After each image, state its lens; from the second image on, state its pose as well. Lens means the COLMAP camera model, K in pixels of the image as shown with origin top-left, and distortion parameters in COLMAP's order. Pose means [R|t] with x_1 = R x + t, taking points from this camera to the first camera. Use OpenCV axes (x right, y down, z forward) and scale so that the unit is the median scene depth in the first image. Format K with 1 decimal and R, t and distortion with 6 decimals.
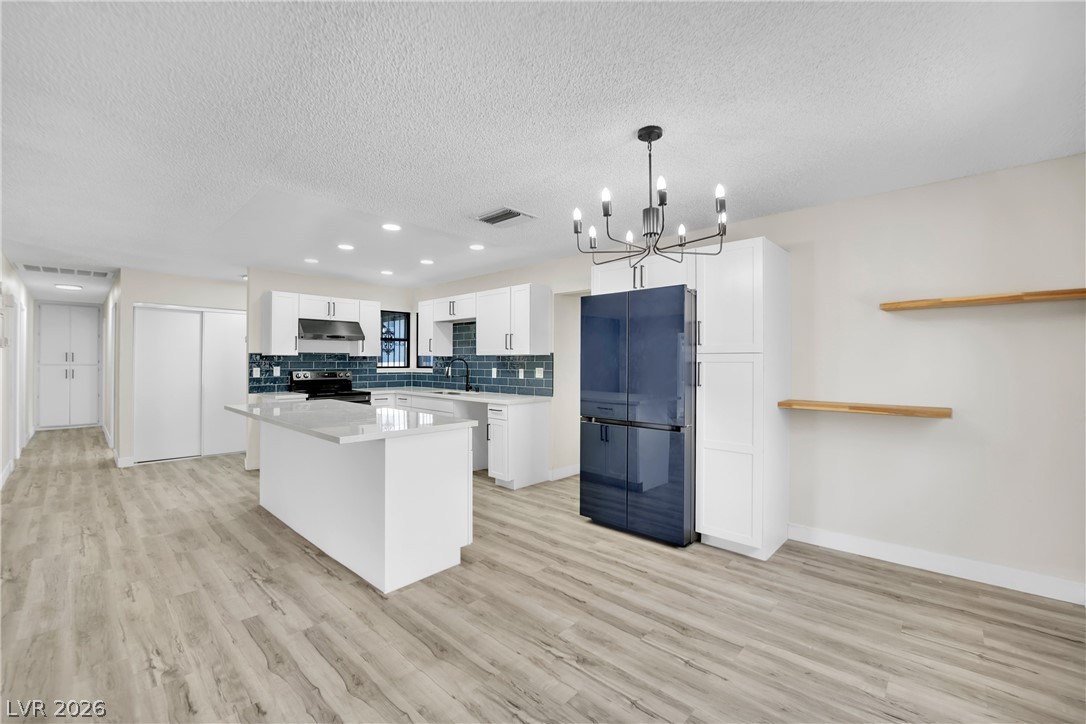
lens RADIAL K [[453.1, 0, 545.4], [0, 453.1, 358.6], [0, 0, 1]] dist [-0.020746, 0.000611]
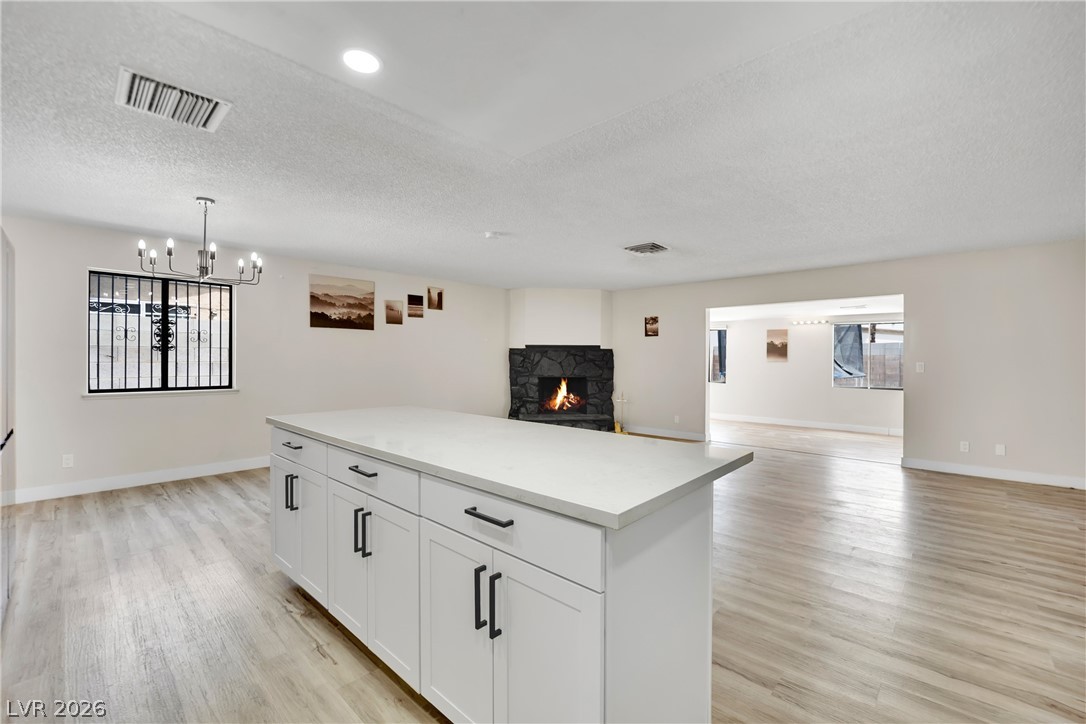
lens RADIAL K [[453.1, 0, 551.8], [0, 453.1, 365.5], [0, 0, 1]] dist [-0.020746, 0.000611]
pose [[-0.999924, -0.003748, -0.011761, -0.415173], [-0.003905, 0.999903, 0.013350, 0.014409], [0.011710, 0.013395, -0.999842, 1.116833]]
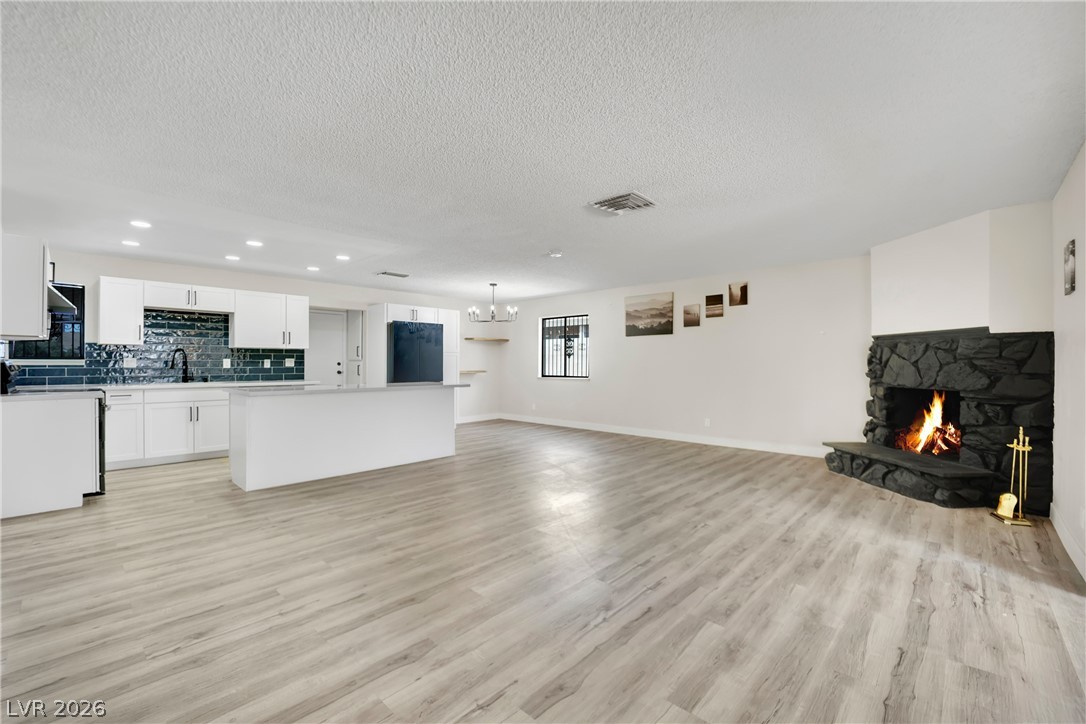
lens RADIAL K [[453.1, 0, 522.1], [0, 453.1, 365.0], [0, 0, 1]] dist [-0.020746, 0.000611]
pose [[0.030085, 0.002856, 0.999543, -1.321252], [-0.008509, 0.999960, -0.002601, 0.036605], [-0.999511, -0.008427, 0.030108, 0.301184]]
